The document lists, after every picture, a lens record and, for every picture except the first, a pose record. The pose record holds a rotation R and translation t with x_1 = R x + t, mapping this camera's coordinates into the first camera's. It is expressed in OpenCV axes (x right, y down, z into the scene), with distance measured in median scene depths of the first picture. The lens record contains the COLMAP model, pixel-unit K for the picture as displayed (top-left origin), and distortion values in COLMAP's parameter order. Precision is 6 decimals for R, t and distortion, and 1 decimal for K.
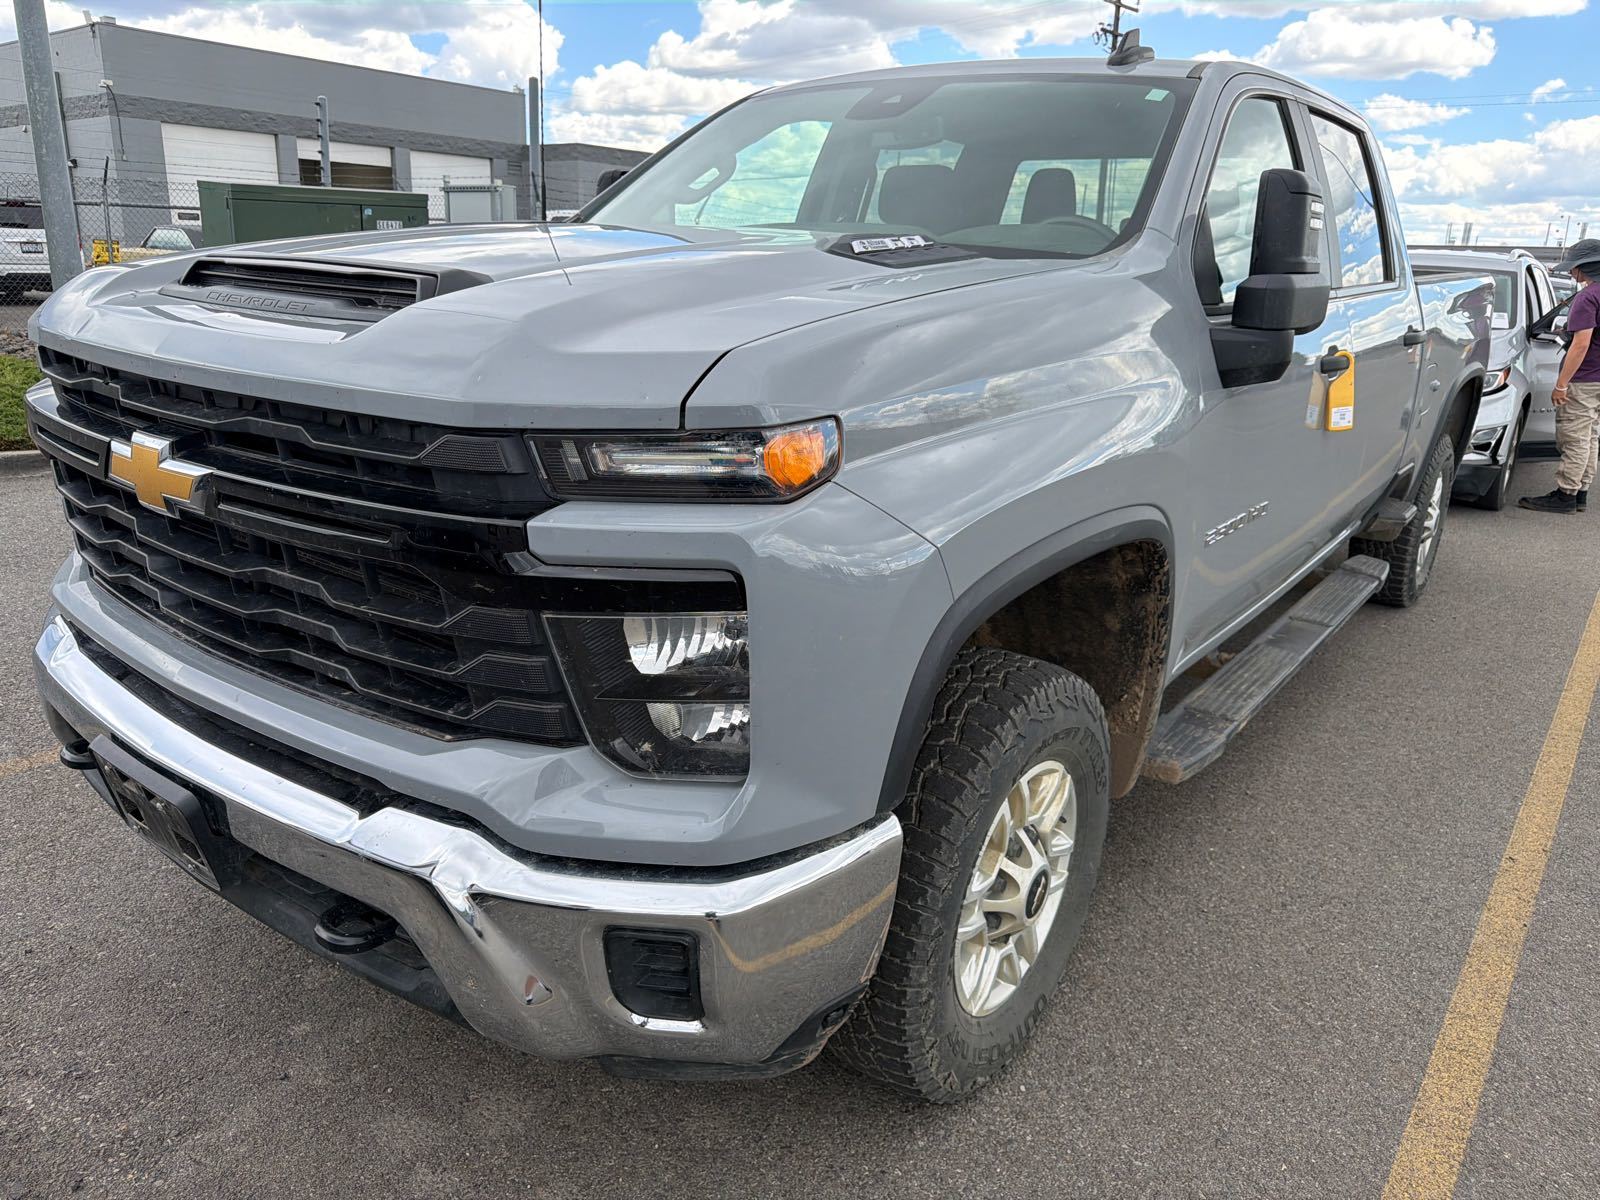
lens RADIAL K [[1244.7, 0, 788.9], [0, 1244.7, 617.1], [0, 0, 1]] dist [0.009240, -0.028341]
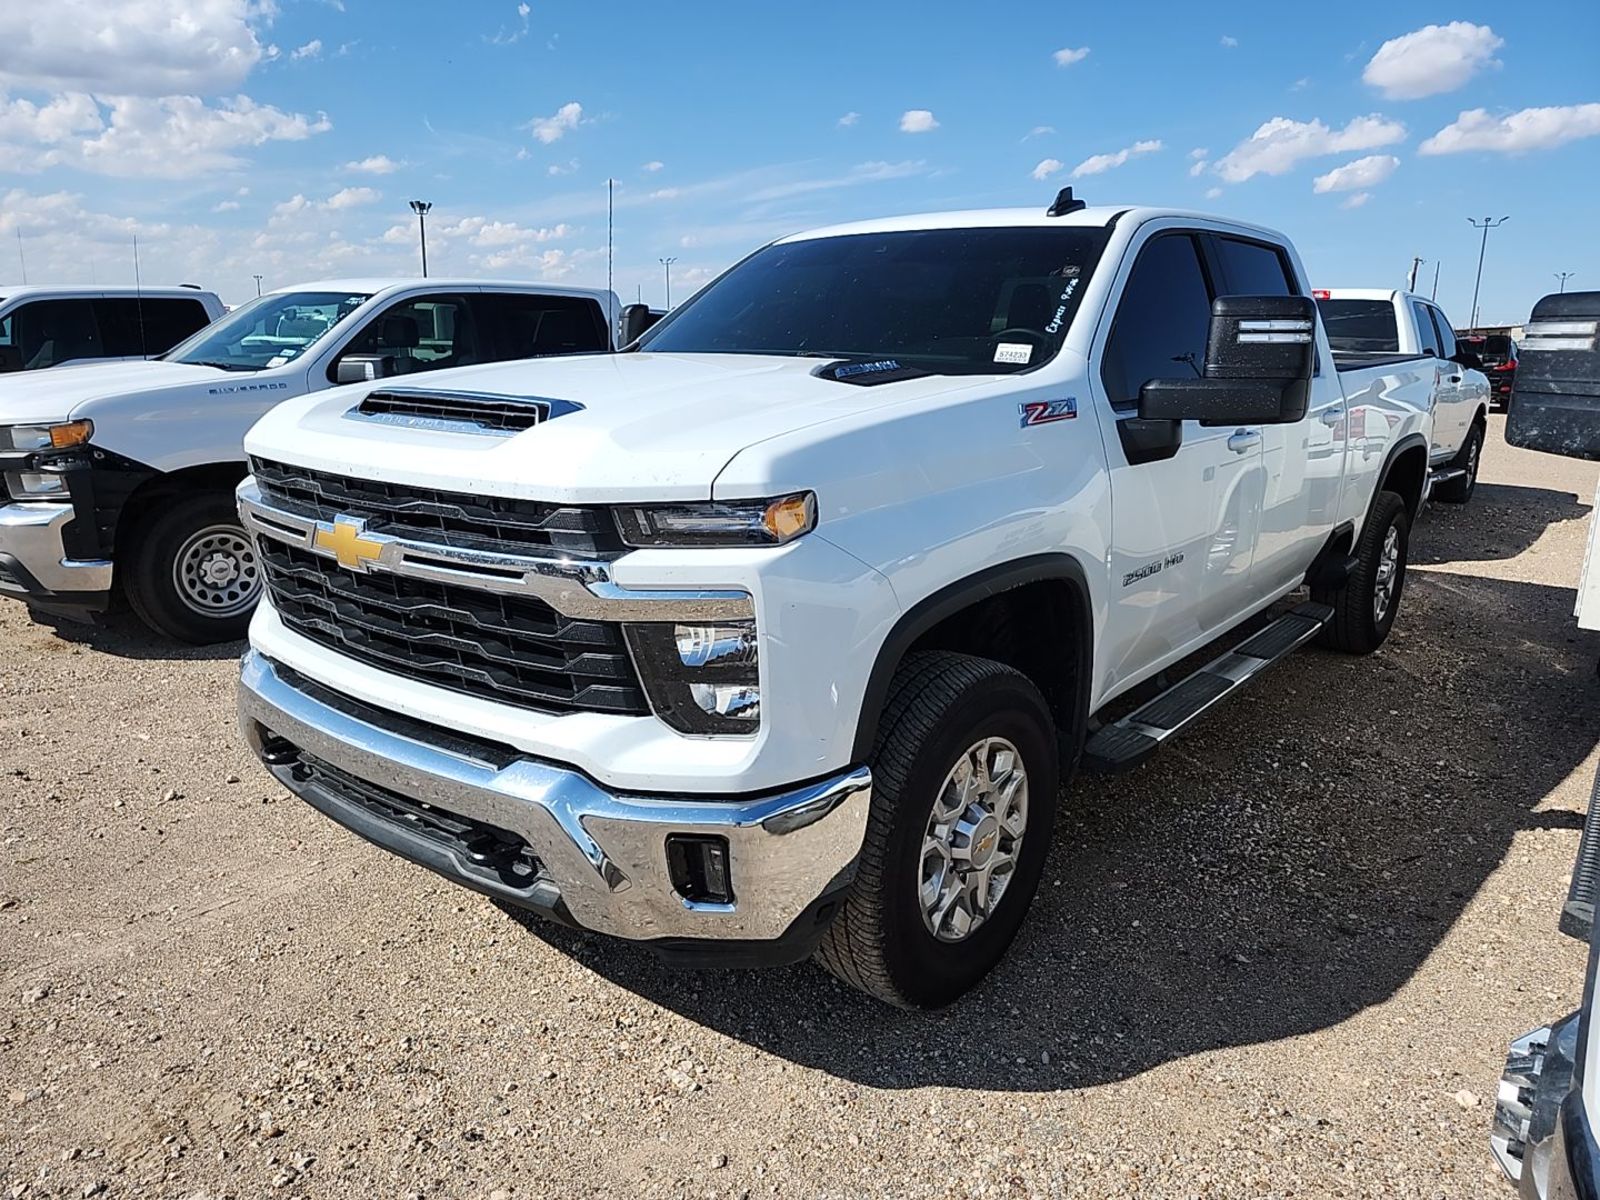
lens RADIAL K [[1214.2, 0, 790.8], [0, 1214.2, 602.9], [0, 0, 1]] dist [0.065900, -0.001226]
pose [[0.998965, -0.022799, -0.039372, 0.058052], [0.019674, 0.996759, -0.077999, 0.079111], [0.041022, 0.077143, 0.996176, -0.407311]]
